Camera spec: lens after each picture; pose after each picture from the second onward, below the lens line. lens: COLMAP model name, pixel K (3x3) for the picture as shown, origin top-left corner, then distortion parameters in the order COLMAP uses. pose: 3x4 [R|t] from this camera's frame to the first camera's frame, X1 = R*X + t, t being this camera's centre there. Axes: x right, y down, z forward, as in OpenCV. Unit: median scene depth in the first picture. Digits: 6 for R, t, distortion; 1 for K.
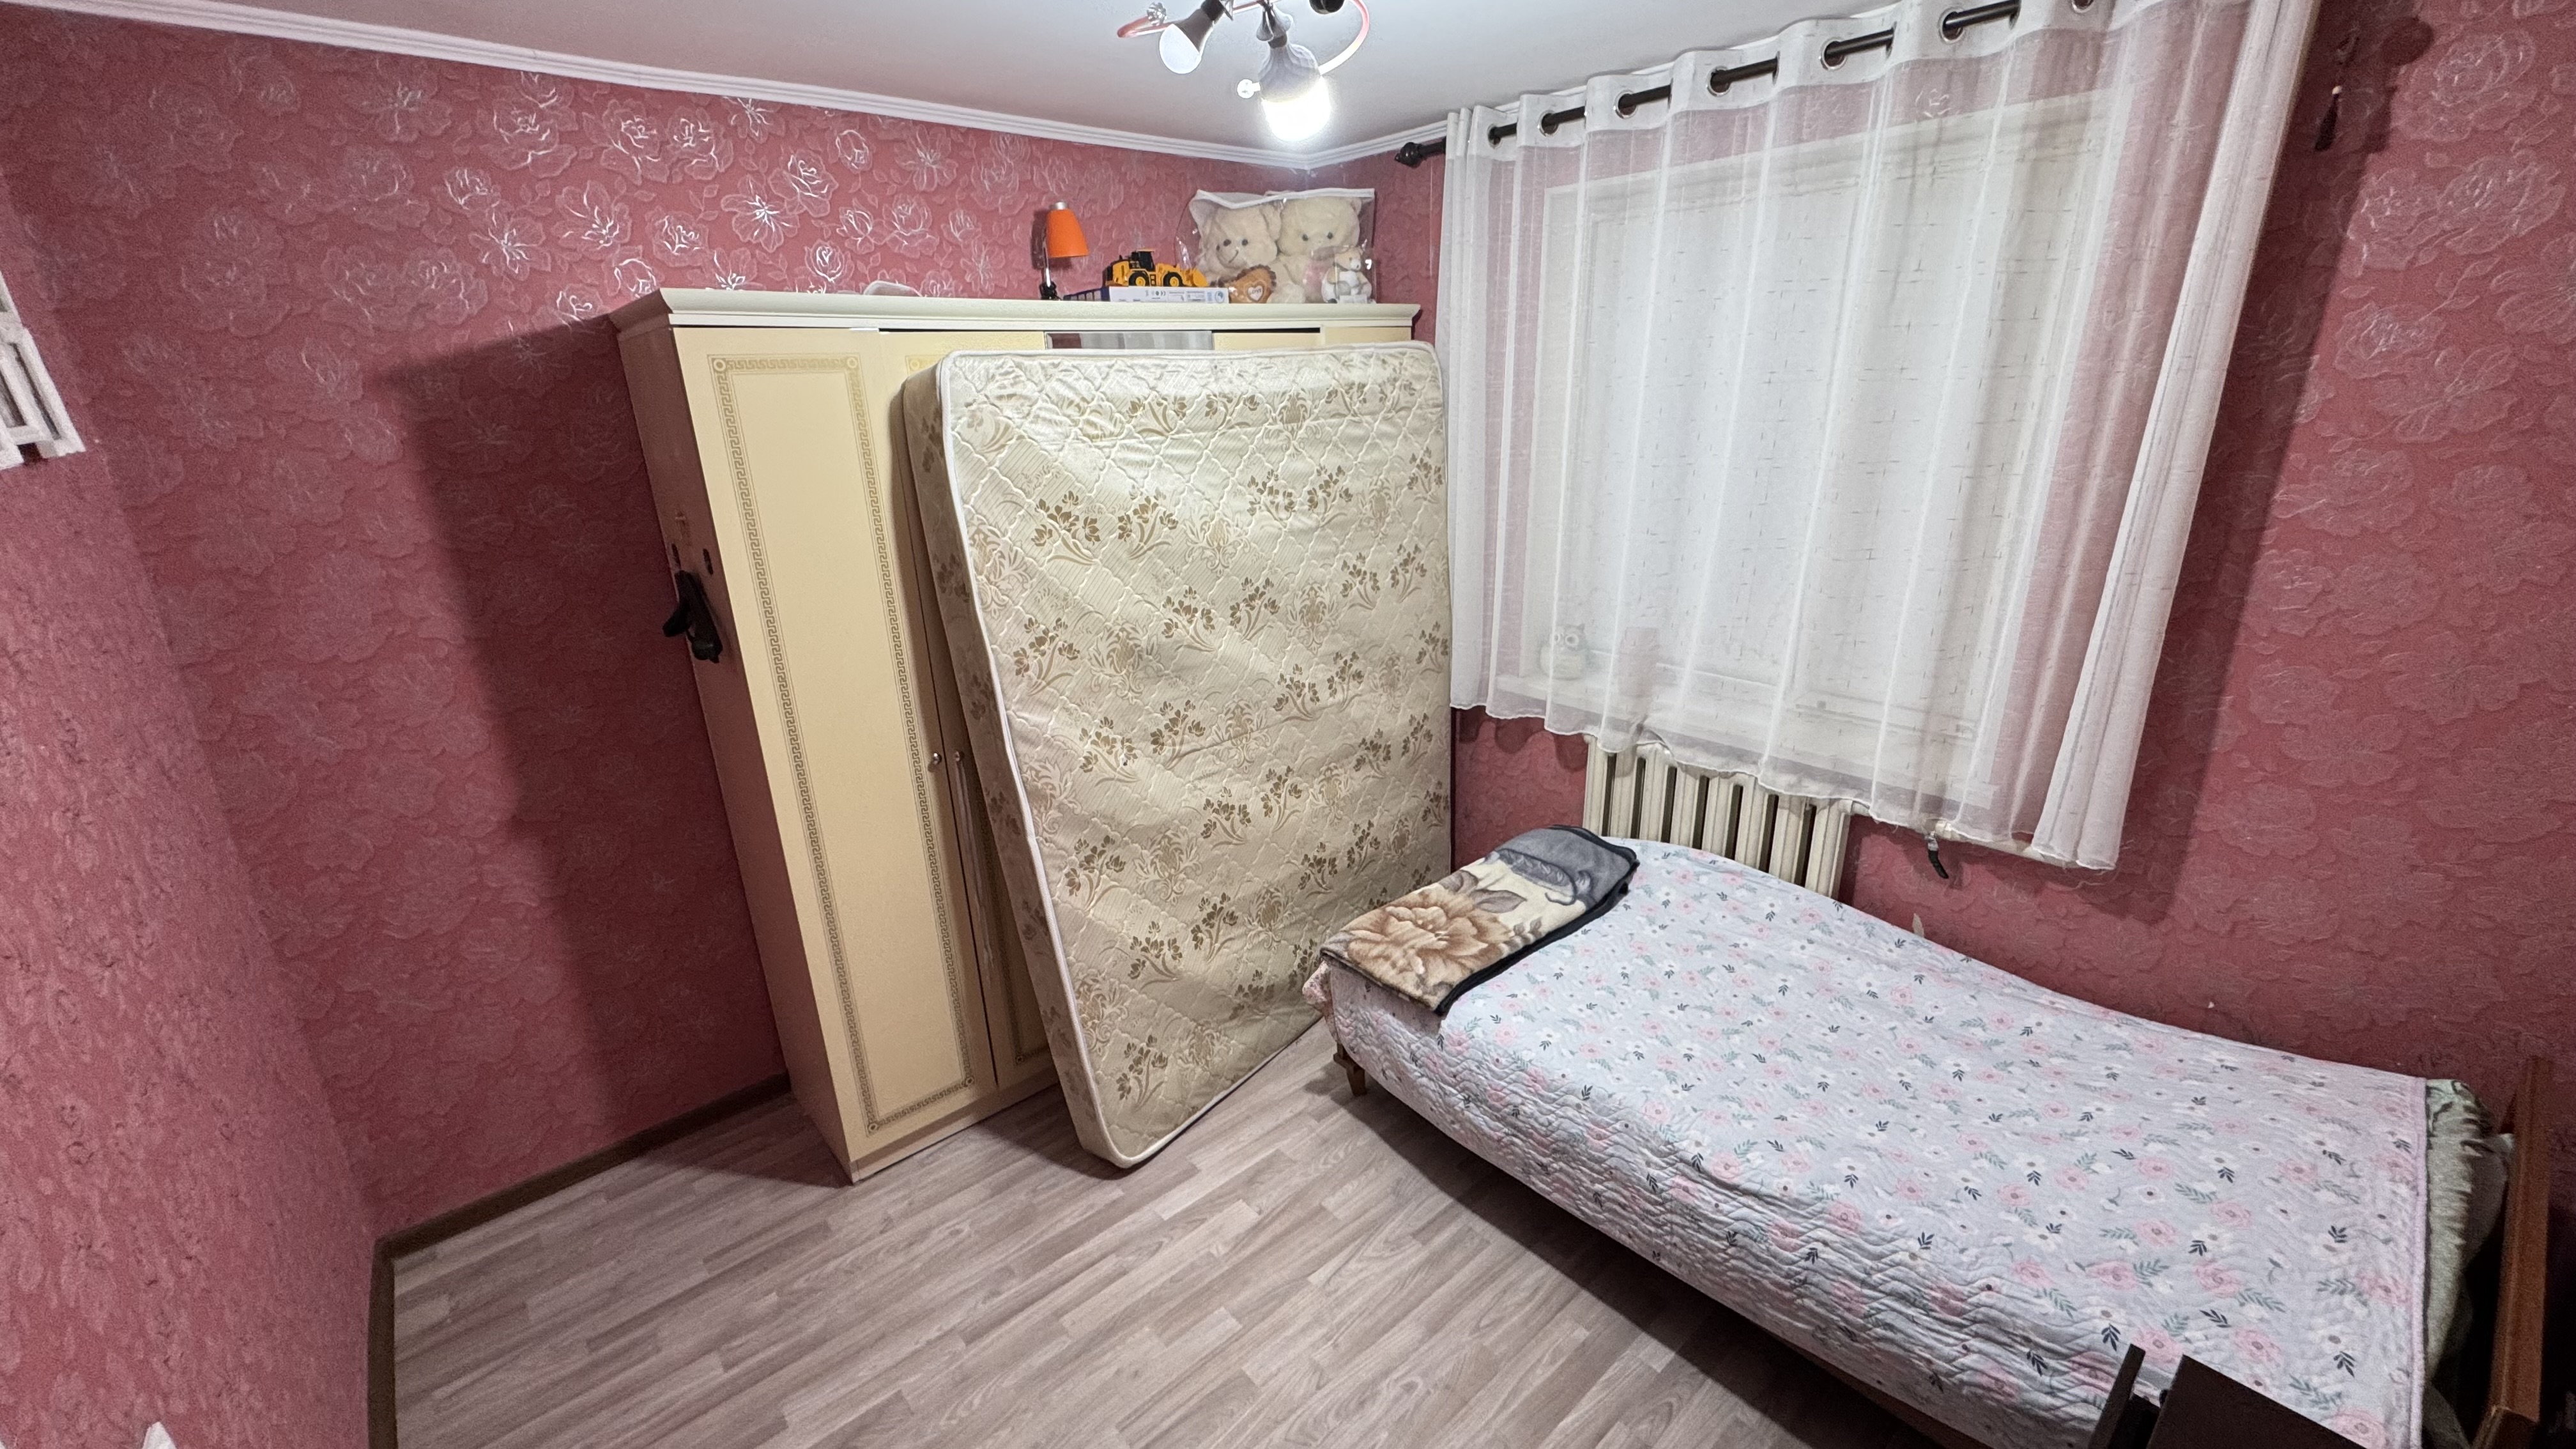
lens RADIAL K [[1027.5, 0, 1288.0], [0, 1027.5, 724.5], [0, 0, 1]] dist [-0.000934, 0.000316]
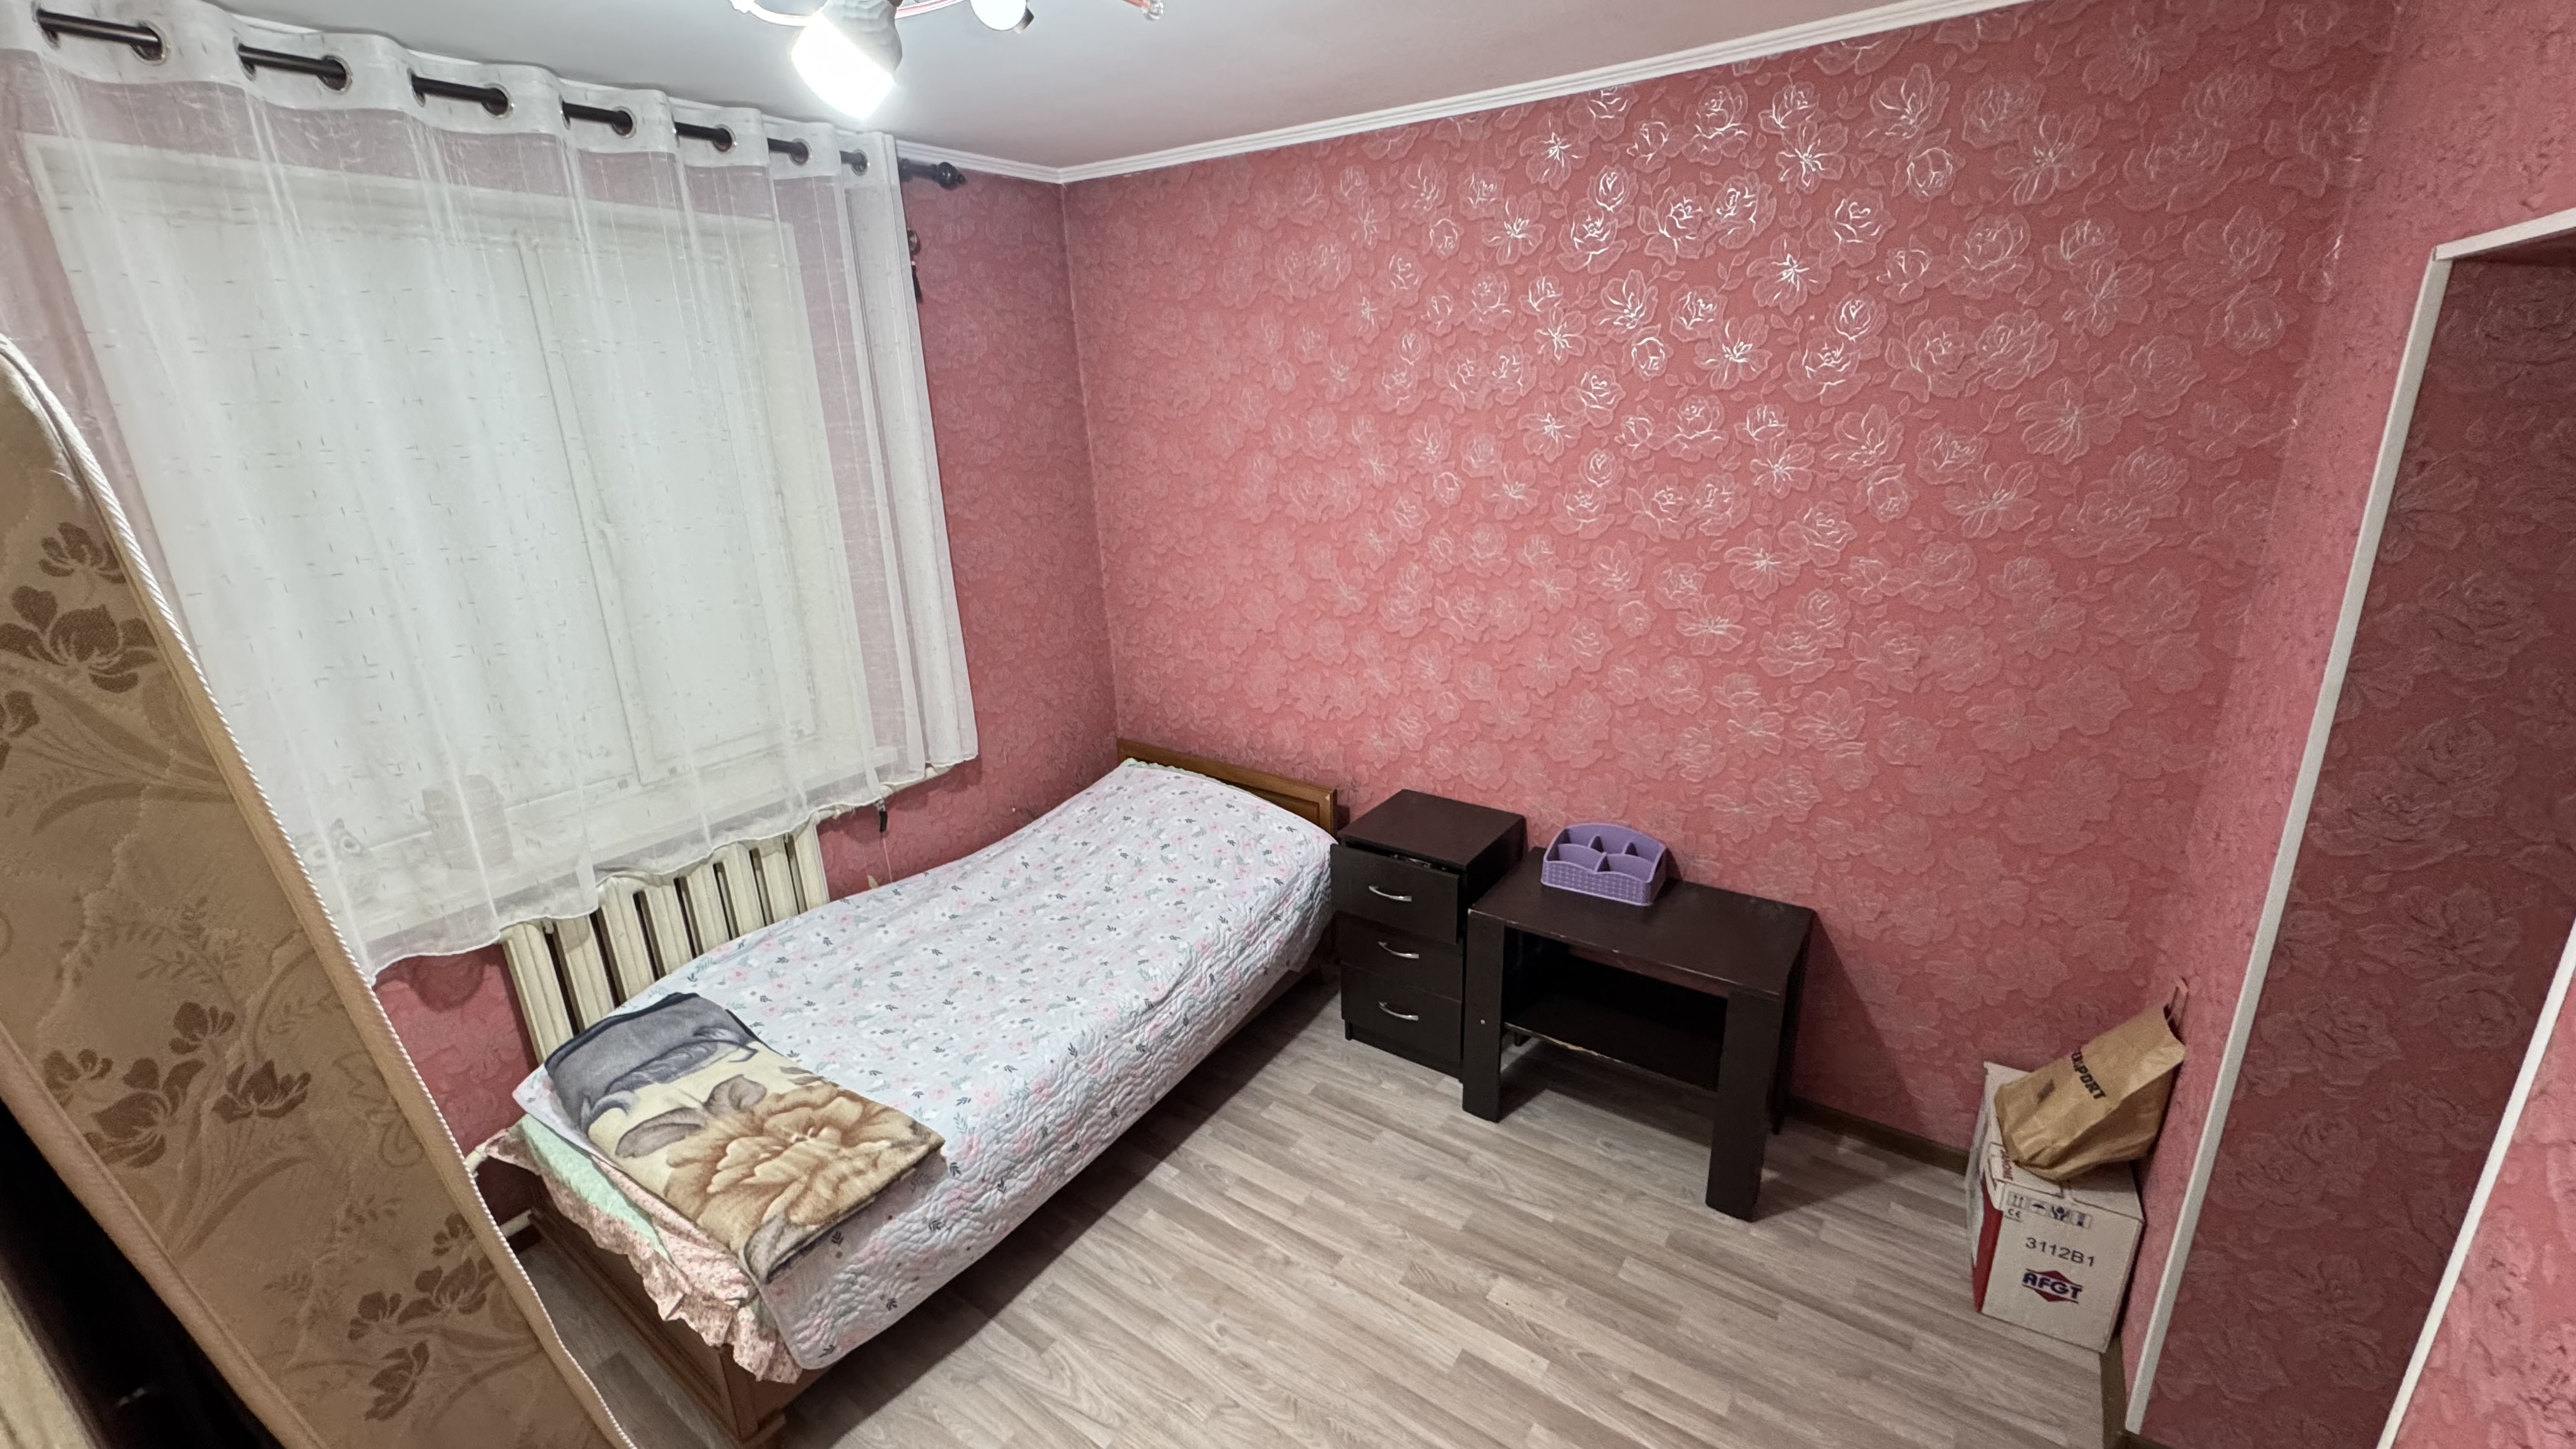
lens RADIAL K [[1027.5, 0, 1288.0], [0, 1027.5, 724.5], [0, 0, 1]] dist [-0.000934, 0.000316]
pose [[-0.241015, -0.260202, 0.934990, -0.650898], [0.350277, 0.875134, 0.333836, -0.221320], [-0.905106, 0.407965, -0.119778, 0.700074]]
